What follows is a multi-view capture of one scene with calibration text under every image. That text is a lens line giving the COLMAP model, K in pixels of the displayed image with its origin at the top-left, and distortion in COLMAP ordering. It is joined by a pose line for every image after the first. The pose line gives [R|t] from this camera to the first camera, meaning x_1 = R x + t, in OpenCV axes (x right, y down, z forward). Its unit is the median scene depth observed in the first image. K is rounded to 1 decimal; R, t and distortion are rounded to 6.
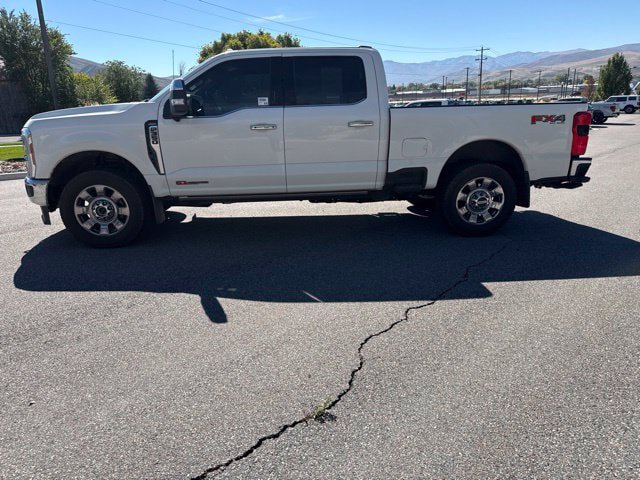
lens RADIAL K [[457.0, 0, 318.2], [0, 457.0, 240.3], [0, 0, 1]] dist [0.040557, -0.042565]
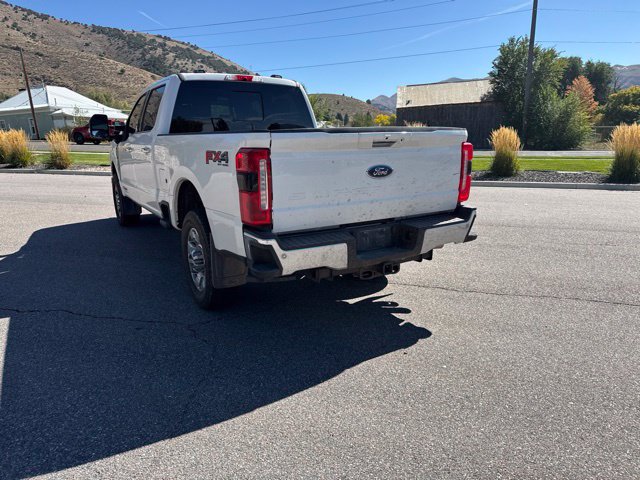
lens RADIAL K [[457.0, 0, 314.7], [0, 457.0, 240.8], [0, 0, 1]] dist [0.040557, -0.042565]
pose [[0.441277, 0.217232, -0.870681, 1.135660], [-0.243308, 0.962876, 0.116922, -0.261234], [0.863757, 0.160248, 0.477750, 0.843545]]
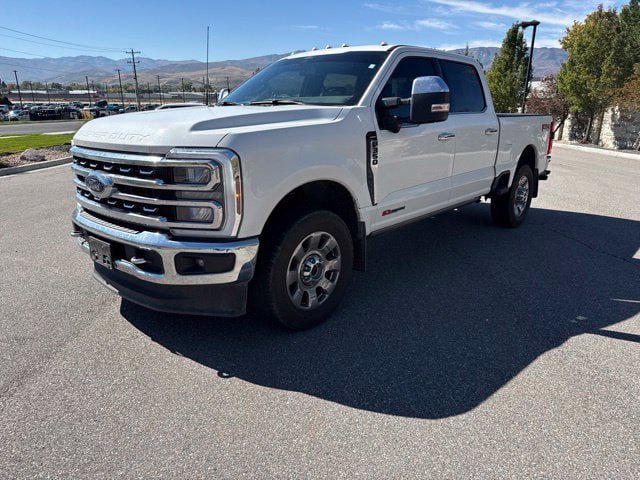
lens RADIAL K [[457.0, 0, 316.9], [0, 457.0, 239.5], [0, 0, 1]] dist [0.040557, -0.042565]
pose [[0.731205, -0.166263, 0.661586, -0.859605], [0.172681, 0.983369, 0.056279, -0.138530], [-0.659940, 0.073092, 0.747754, 0.493118]]
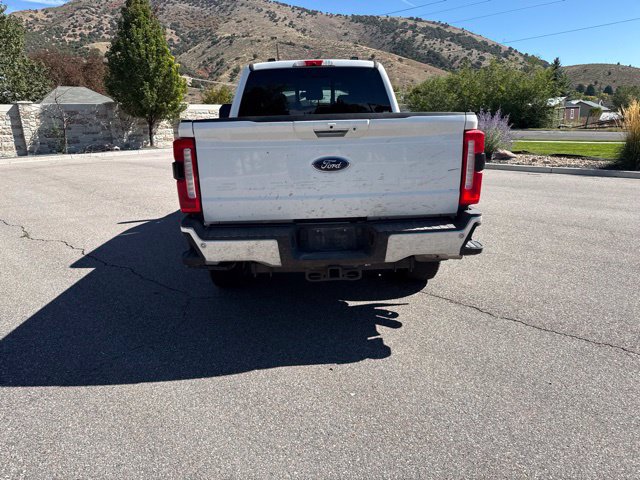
lens RADIAL K [[457.0, 0, 323.4], [0, 457.0, 241.4], [0, 0, 1]] dist [0.040557, -0.042565]
pose [[-0.050630, 0.276371, -0.959716, 1.171609], [-0.248248, 0.927307, 0.280134, -0.364380], [0.967373, 0.252431, 0.021659, 1.194454]]
